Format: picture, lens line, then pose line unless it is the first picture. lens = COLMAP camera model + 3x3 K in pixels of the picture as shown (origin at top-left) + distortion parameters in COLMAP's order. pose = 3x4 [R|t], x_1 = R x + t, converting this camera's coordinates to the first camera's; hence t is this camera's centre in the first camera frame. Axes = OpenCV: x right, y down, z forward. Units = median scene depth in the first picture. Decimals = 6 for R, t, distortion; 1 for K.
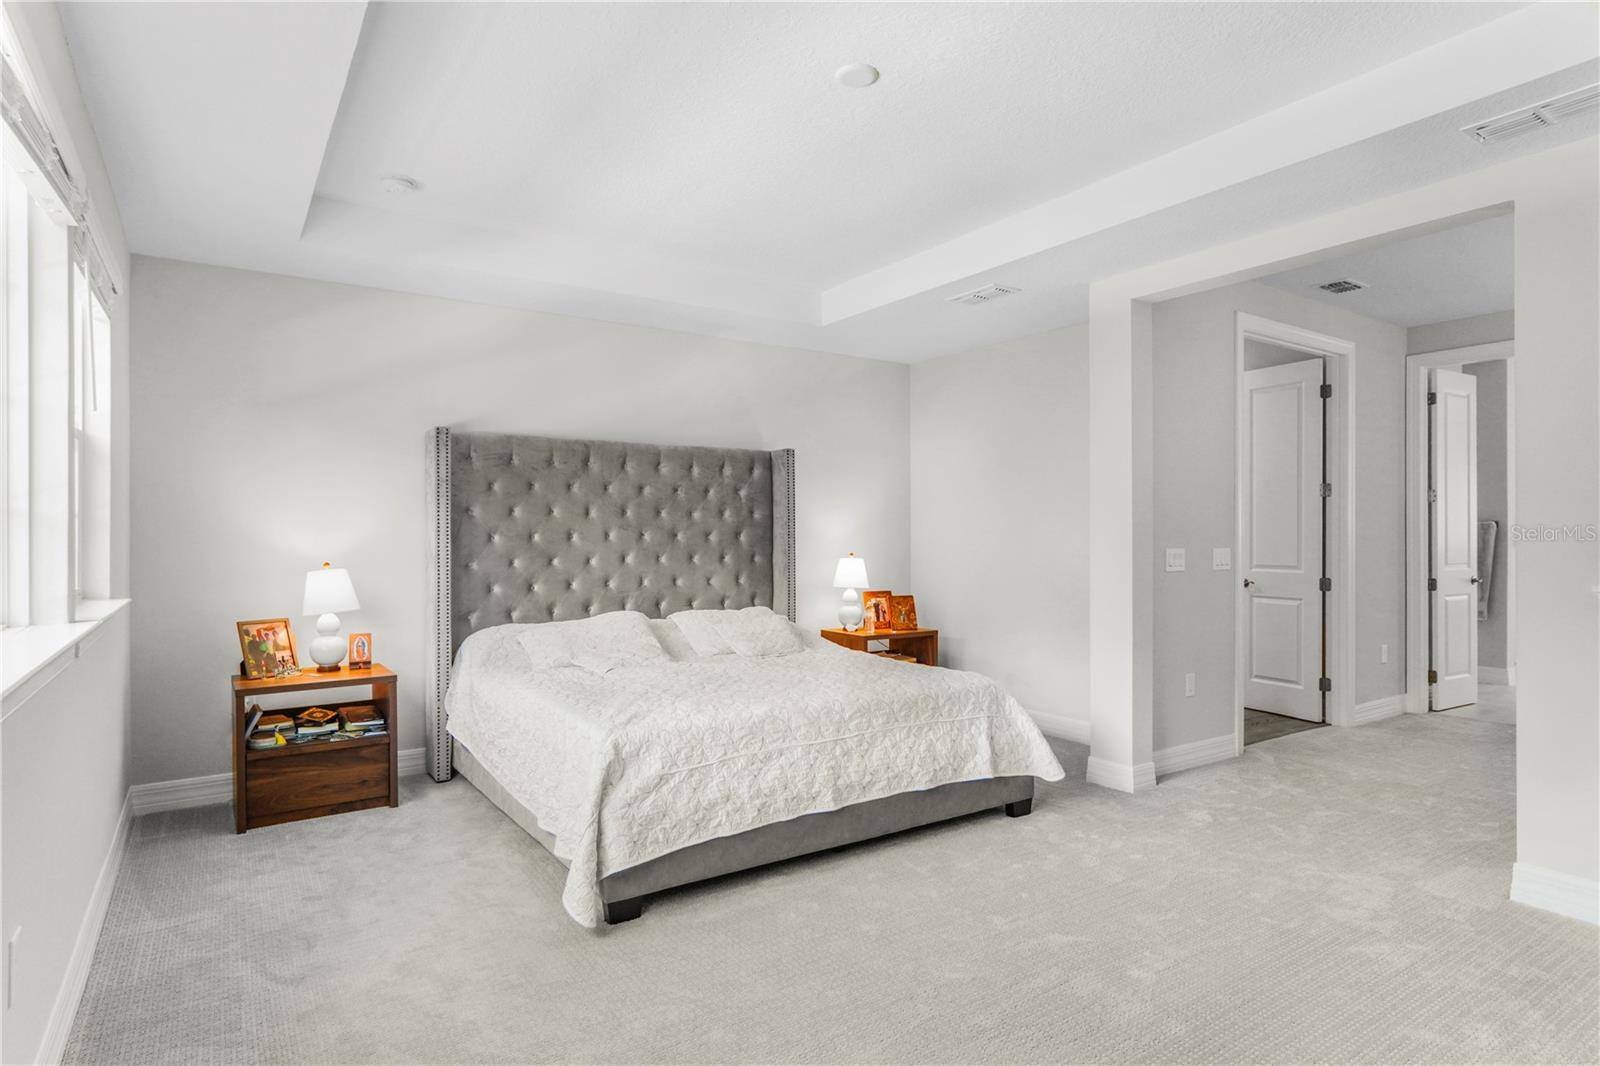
lens RADIAL K [[847.8, 0, 794.5], [0, 847.8, 533.5], [0, 0, 1]] dist [-0.025114, 0.001432]
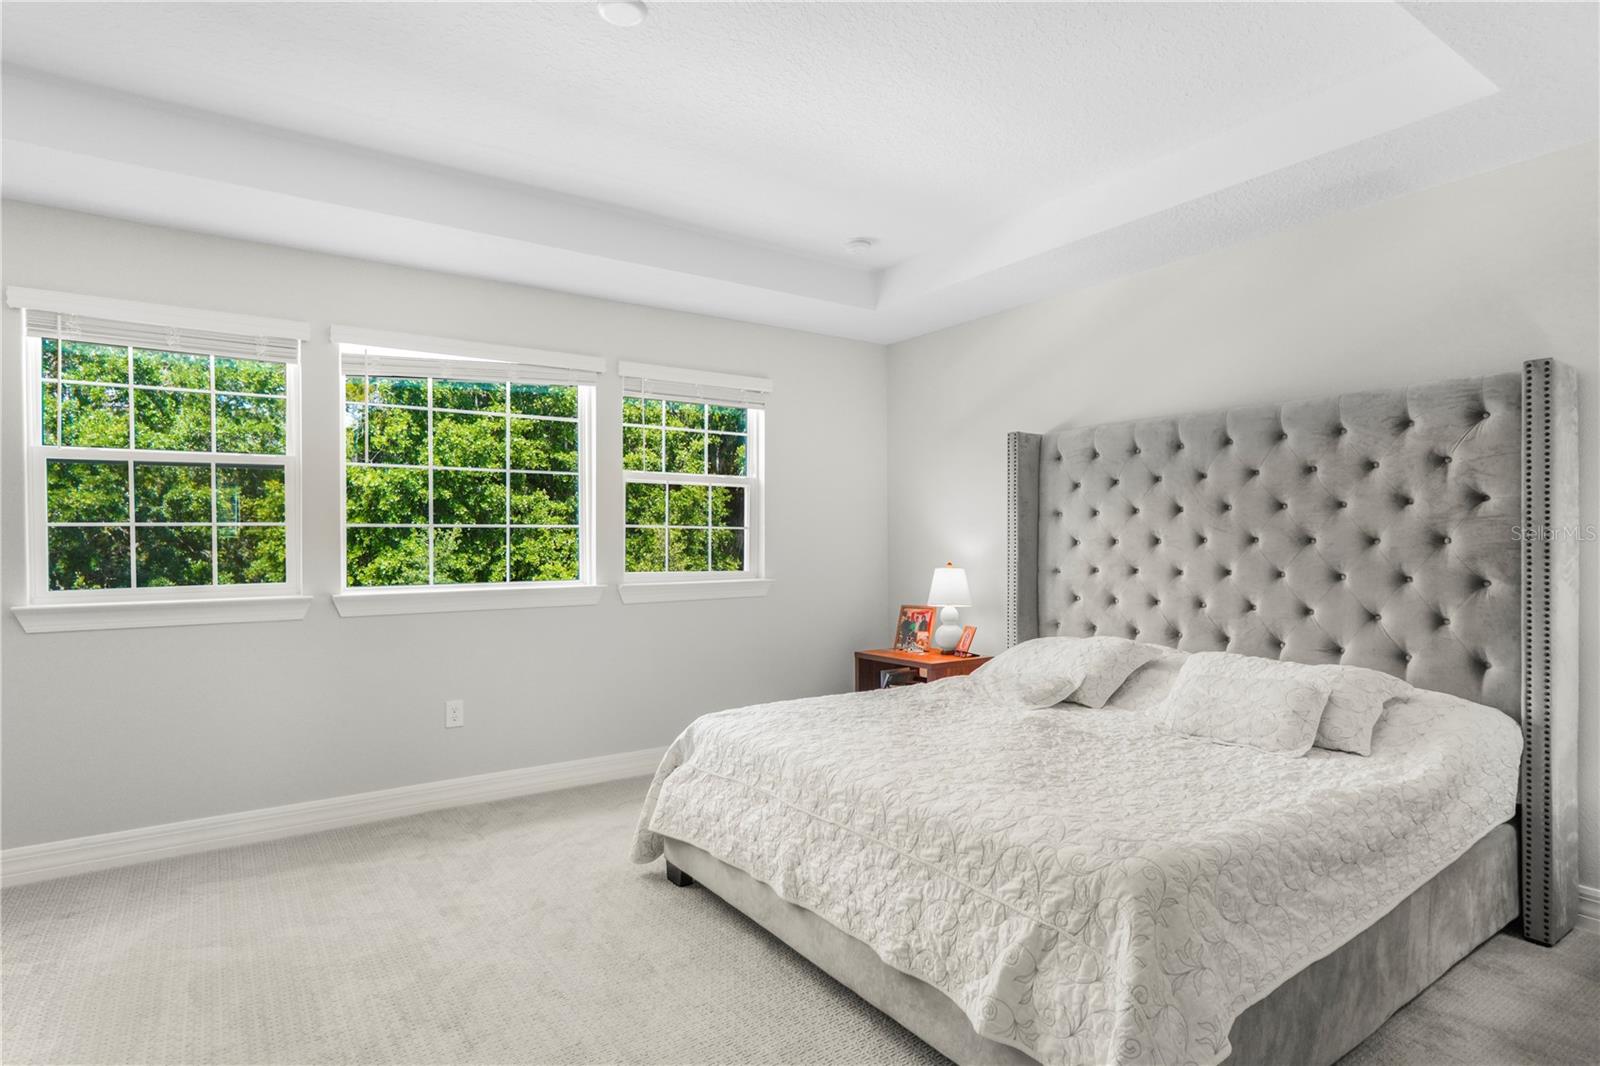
lens RADIAL K [[847.8, 0, 795.4], [0, 847.8, 539.7], [0, 0, 1]] dist [-0.025114, 0.001432]
pose [[0.034538, 0.002710, -0.999400, 0.645481], [0.000423, 0.999996, 0.002727, 0.000323], [0.999403, -0.000517, 0.034537, 0.788035]]
